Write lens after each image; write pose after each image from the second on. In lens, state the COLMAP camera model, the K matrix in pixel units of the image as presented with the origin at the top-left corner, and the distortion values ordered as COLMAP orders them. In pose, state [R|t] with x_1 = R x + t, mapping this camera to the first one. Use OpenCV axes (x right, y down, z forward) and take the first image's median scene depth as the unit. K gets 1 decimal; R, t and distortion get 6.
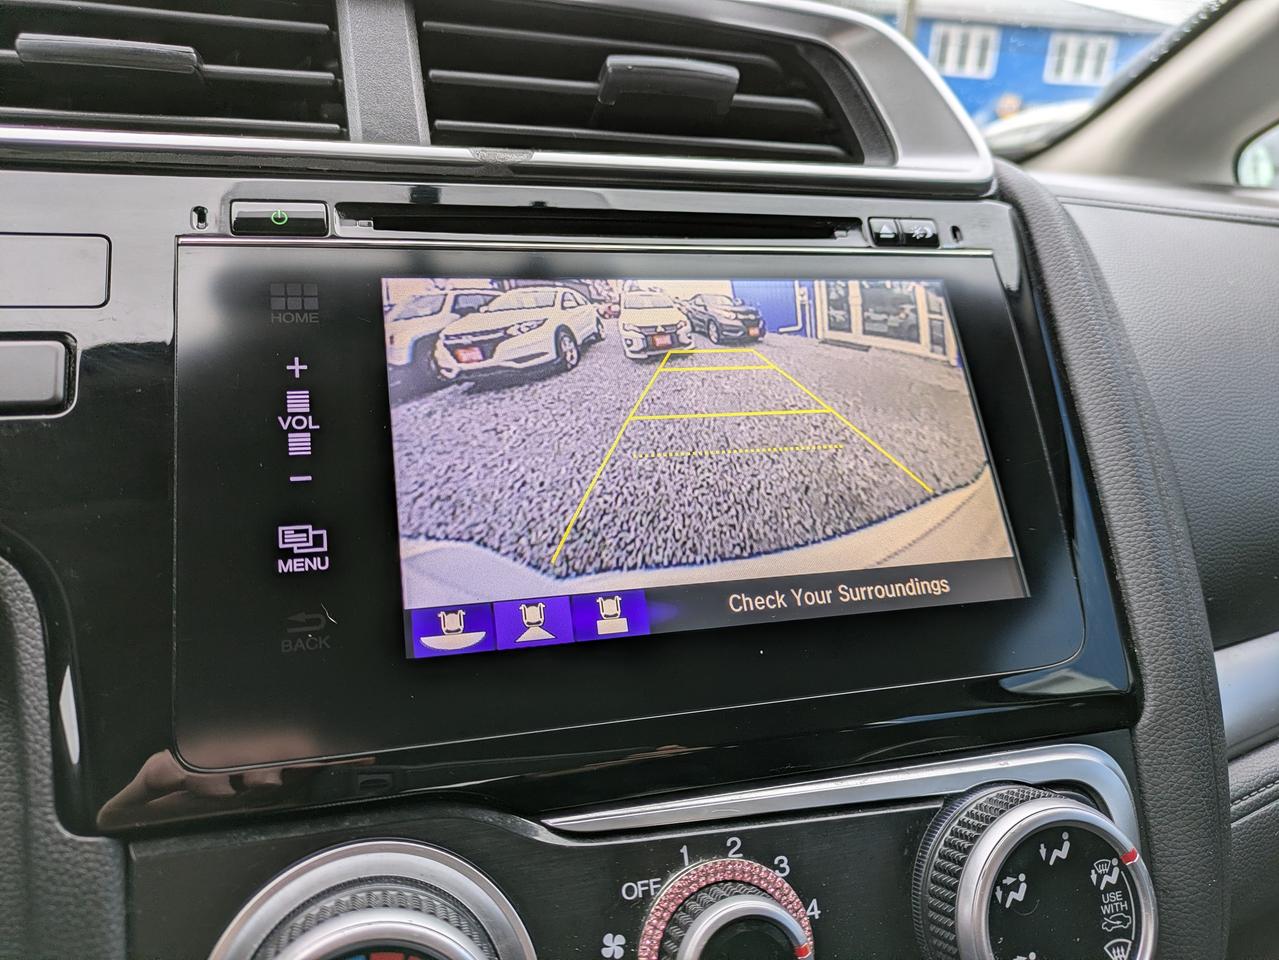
lens RADIAL K [[972.1, 0, 639.5], [0, 972.1, 480.0], [0, 0, 1]] dist [0.001775, 0.002122]
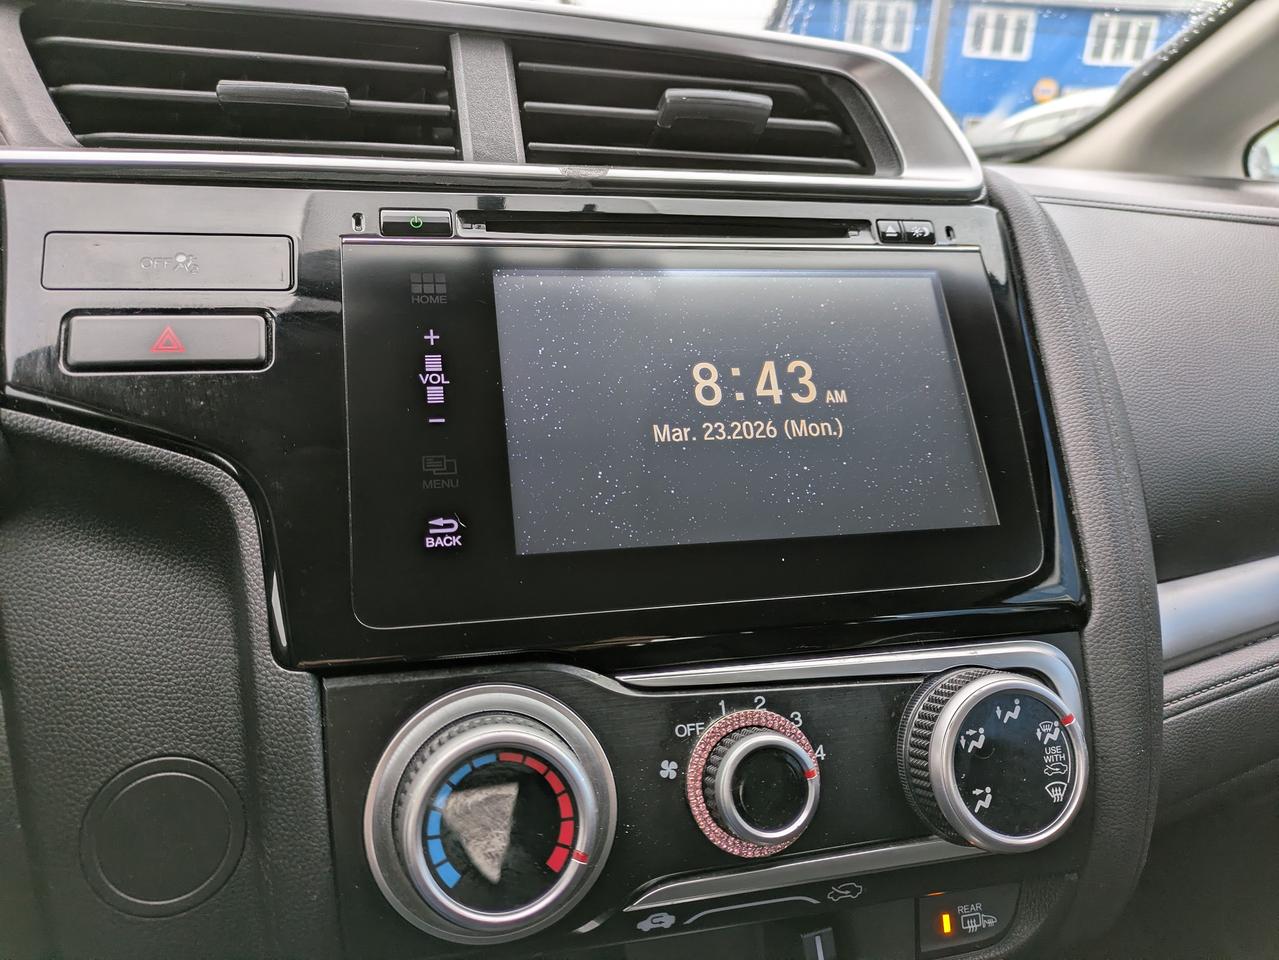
lens RADIAL K [[960.8, 0, 624.4], [0, 960.8, 477.2], [0, 0, 1]] dist [0.043967, -0.068774]
pose [[0.998979, 0.012709, -0.043364, -0.031691], [-0.012122, 0.999832, 0.013773, 0.052128], [0.043532, -0.013233, 0.998964, -0.292446]]
